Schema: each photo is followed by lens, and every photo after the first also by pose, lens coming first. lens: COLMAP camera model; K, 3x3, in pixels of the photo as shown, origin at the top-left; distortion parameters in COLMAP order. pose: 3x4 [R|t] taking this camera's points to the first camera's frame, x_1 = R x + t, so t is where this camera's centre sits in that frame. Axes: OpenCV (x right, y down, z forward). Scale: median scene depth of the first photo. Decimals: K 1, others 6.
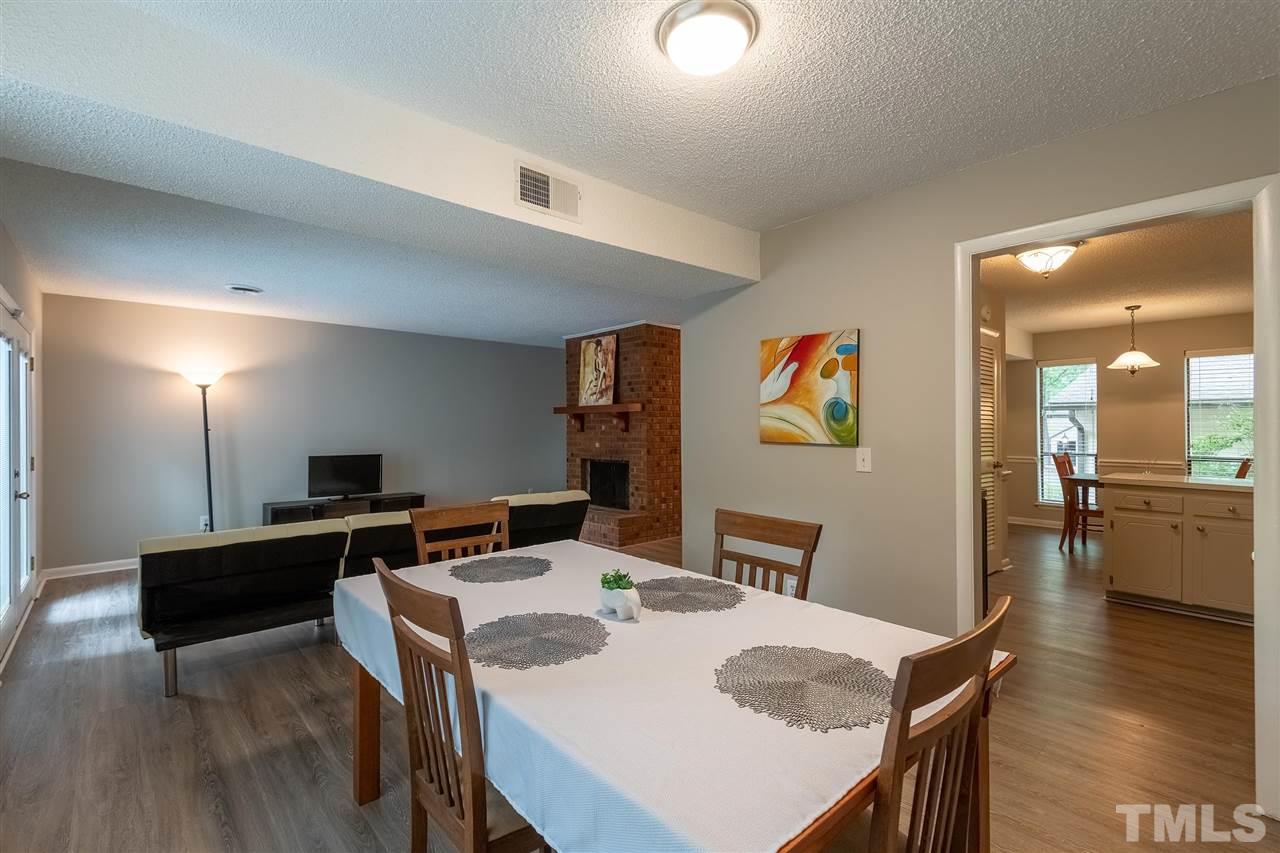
lens RADIAL K [[578.4, 0, 635.4], [0, 578.4, 423.7], [0, 0, 1]] dist [0.036506, -0.023028]
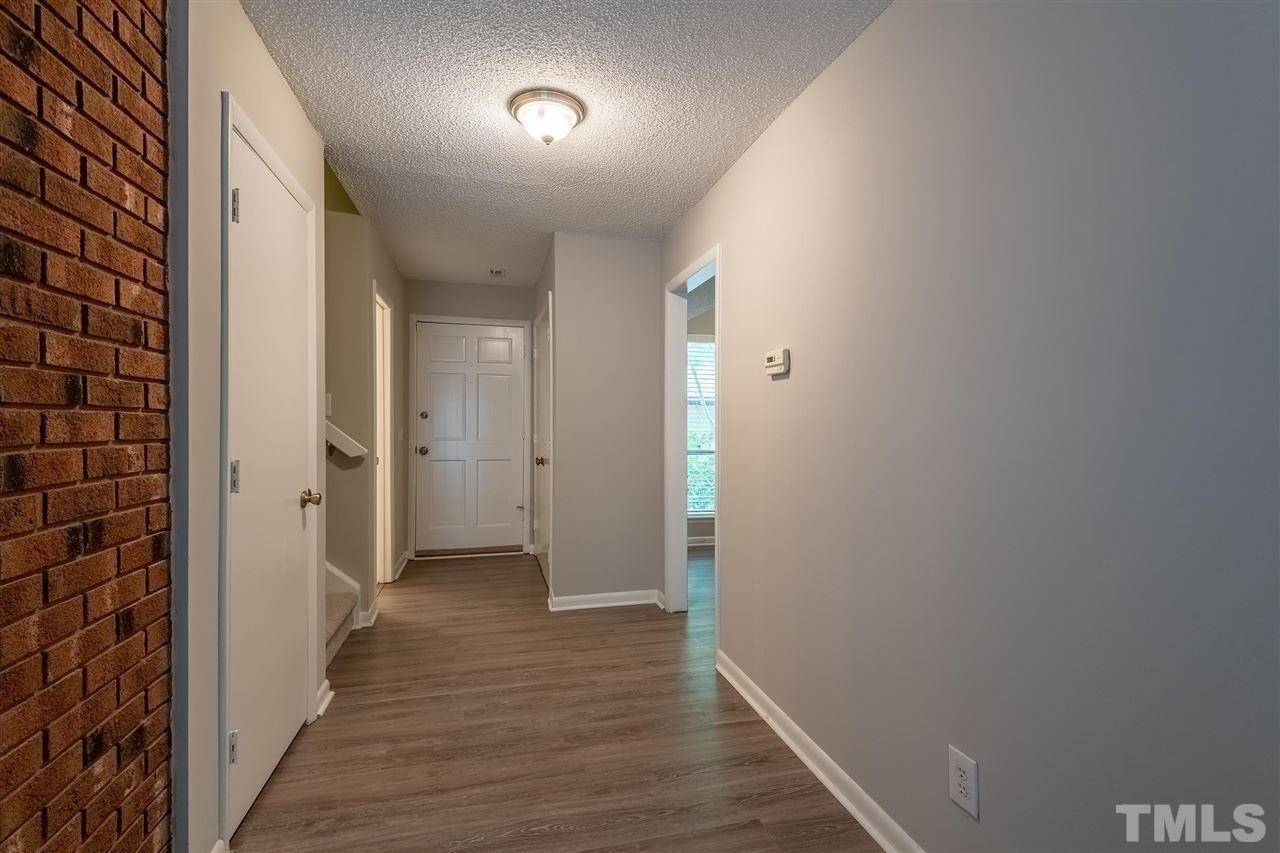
lens RADIAL K [[563.5, 0, 656.6], [0, 563.5, 422.3], [0, 0, 1]] dist [-0.001947, -0.000856]
pose [[0.429590, 0.005999, 0.903004, -0.012066], [-0.004209, 0.999980, -0.004641, 0.015422], [-0.903014, -0.001807, 0.429607, 0.865772]]
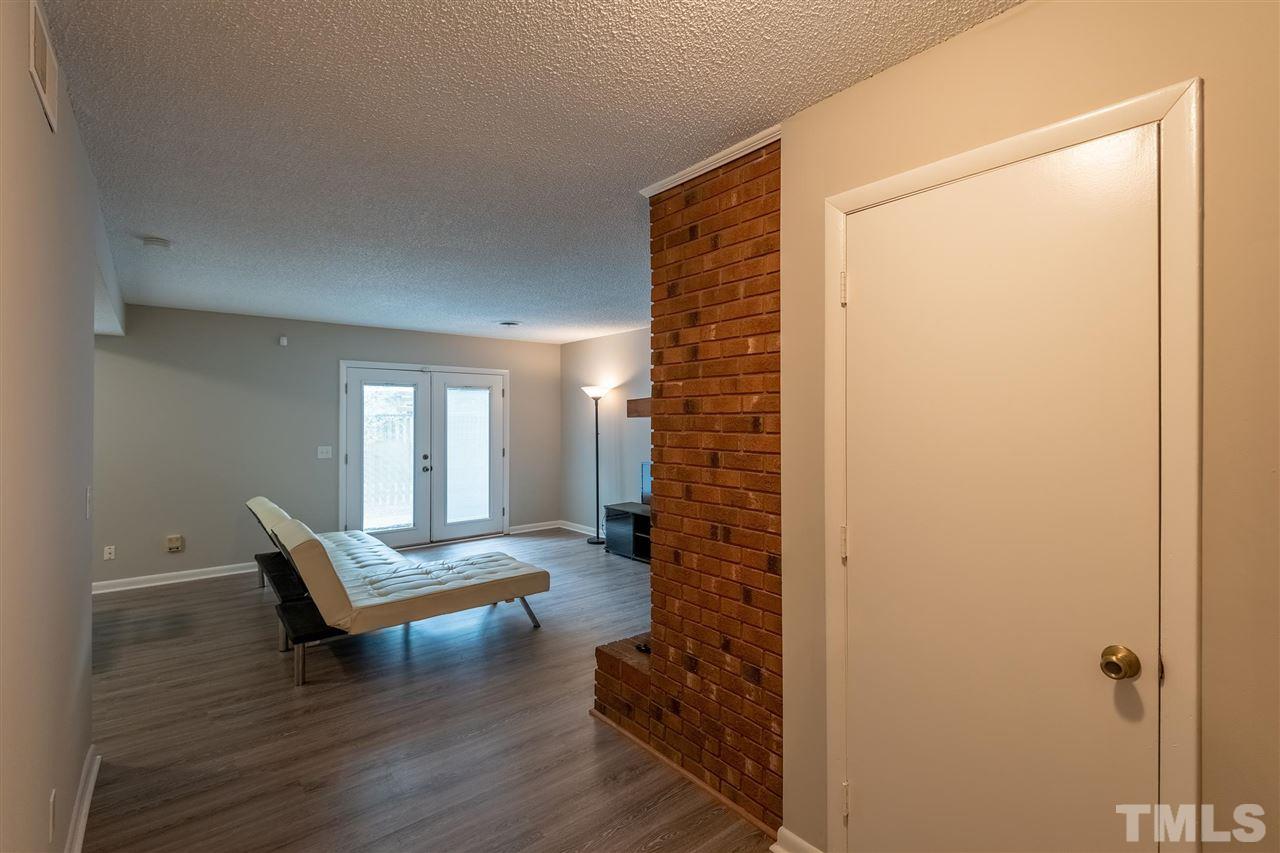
lens RADIAL K [[578.4, 0, 635.4], [0, 578.4, 423.7], [0, 0, 1]] dist [0.036506, -0.023028]
pose [[-0.046434, 0.010895, -0.998862, 0.446923], [0.003396, 0.999936, 0.010749, -0.022090], [0.998916, -0.002893, -0.046468, 1.072524]]
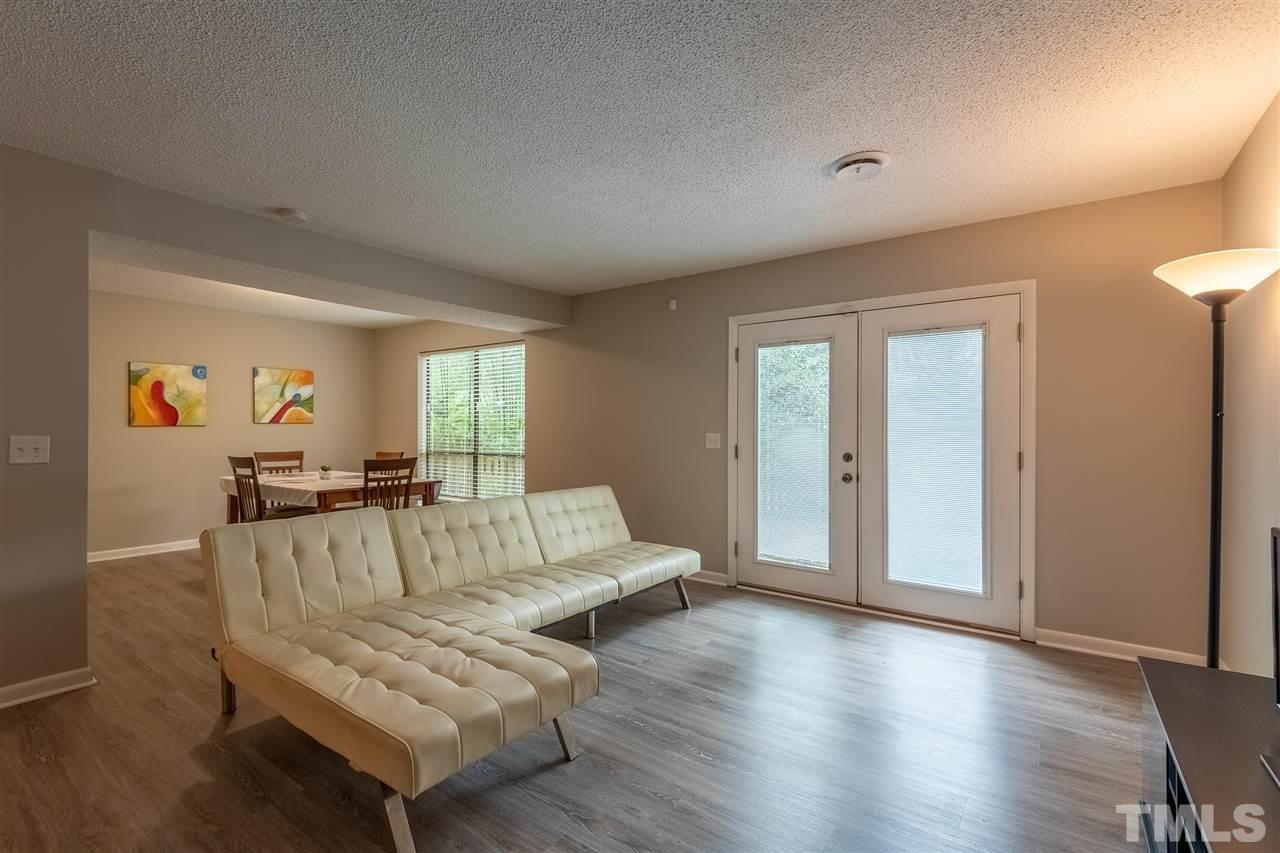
lens RADIAL K [[578.4, 0, 635.4], [0, 578.4, 423.7], [0, 0, 1]] dist [0.036506, -0.023028]
pose [[-0.977515, 0.002358, -0.210851, -0.276365], [0.003256, 0.999987, -0.003910, 0.016256], [0.210839, -0.004508, -0.977510, 1.213986]]
